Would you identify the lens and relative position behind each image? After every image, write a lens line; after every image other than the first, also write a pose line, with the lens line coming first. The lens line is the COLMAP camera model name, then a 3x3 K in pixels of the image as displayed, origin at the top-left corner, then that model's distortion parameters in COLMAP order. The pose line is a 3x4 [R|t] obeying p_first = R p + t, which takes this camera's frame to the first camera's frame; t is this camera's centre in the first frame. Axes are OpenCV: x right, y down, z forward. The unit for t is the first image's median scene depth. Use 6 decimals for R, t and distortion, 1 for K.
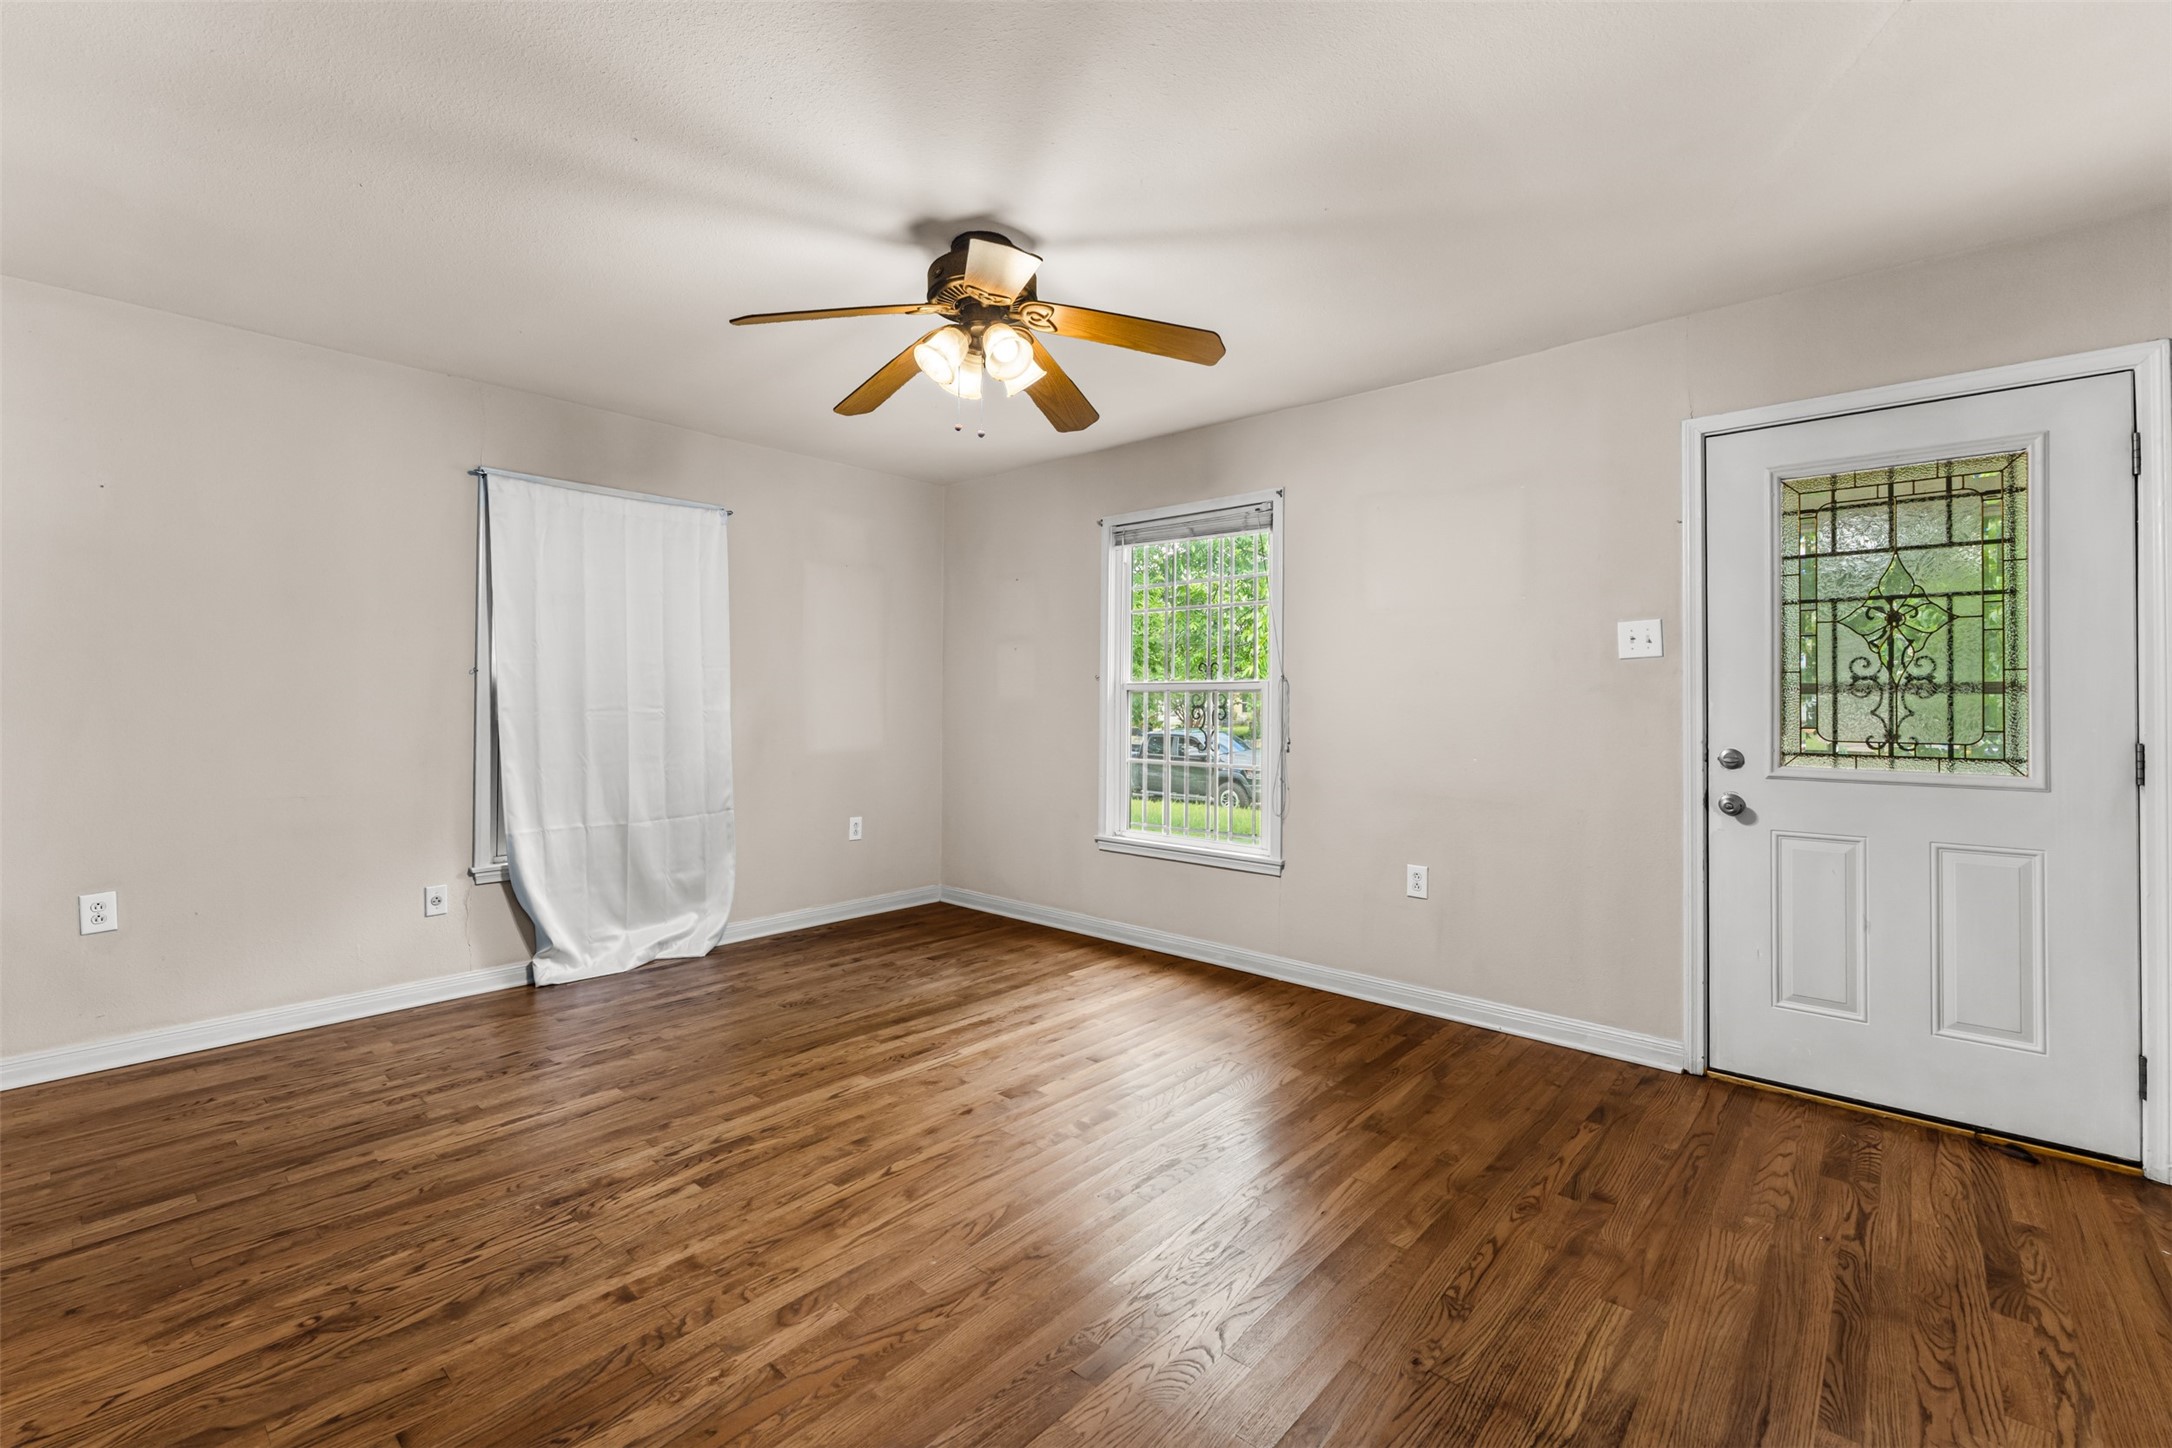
lens RADIAL K [[926.0, 0, 1068.0], [0, 926.0, 694.0], [0, 0, 1]] dist [-0.000170, 0.000195]
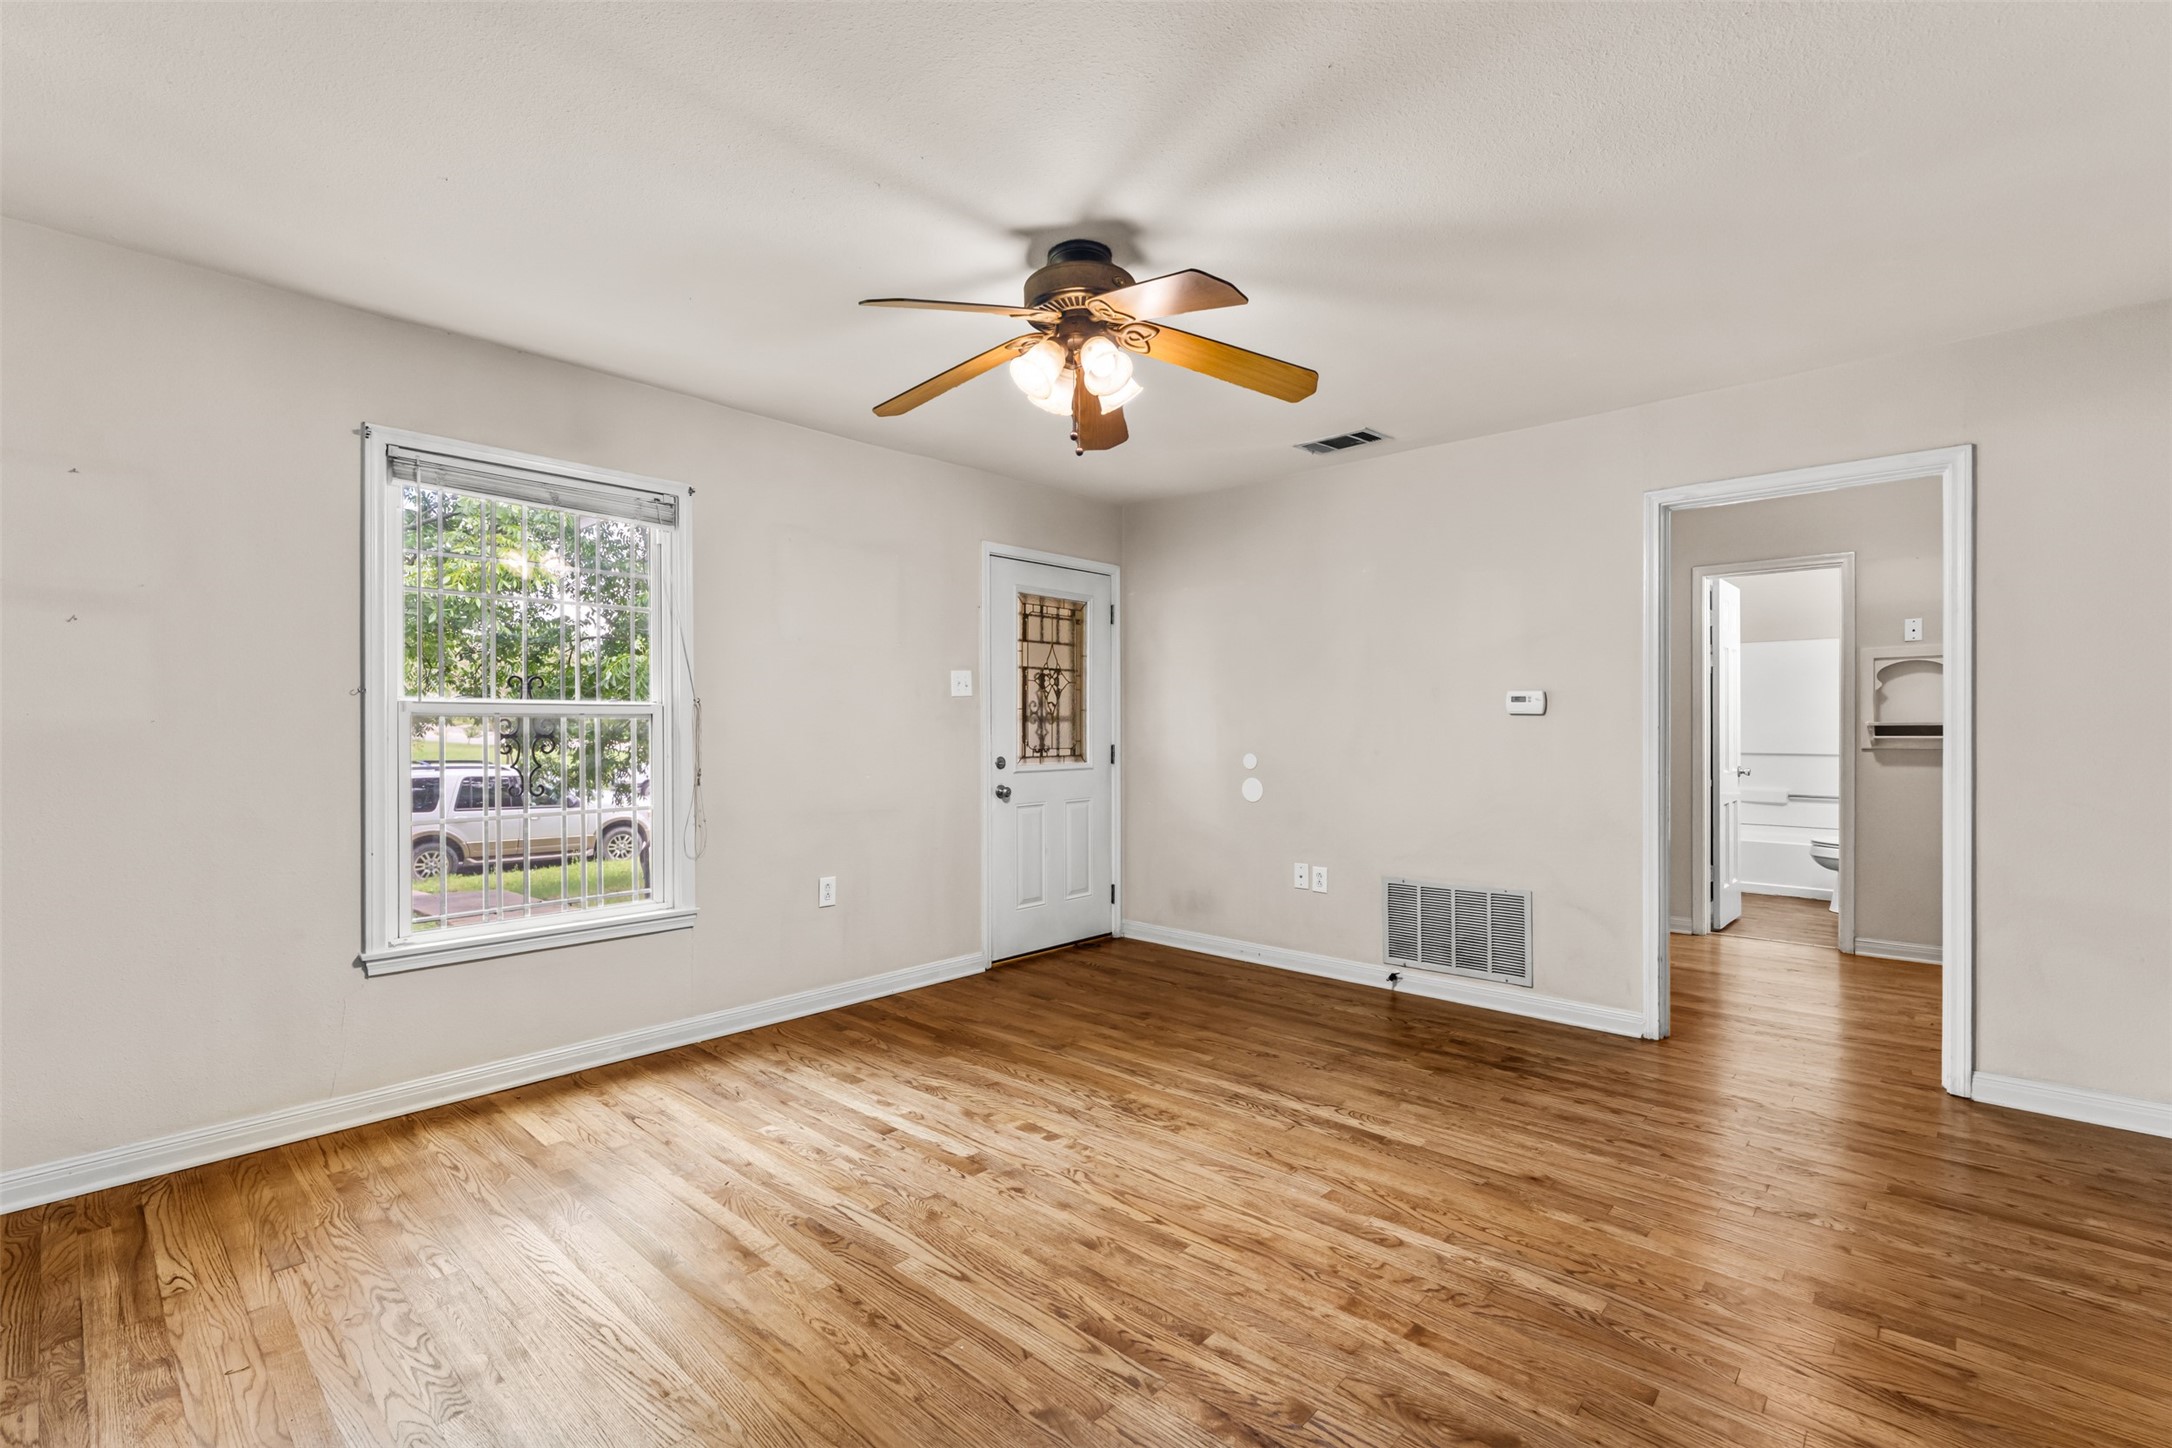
lens RADIAL K [[979.6, 0, 1086.0], [0, 979.6, 724.0], [0, 0, 1]] dist [-0.000254, -0.000309]
pose [[-0.002380, -0.001872, 0.999995, -1.029257], [-0.005018, 0.999986, 0.001860, 0.000731], [-0.999985, -0.005014, -0.002389, 0.919497]]
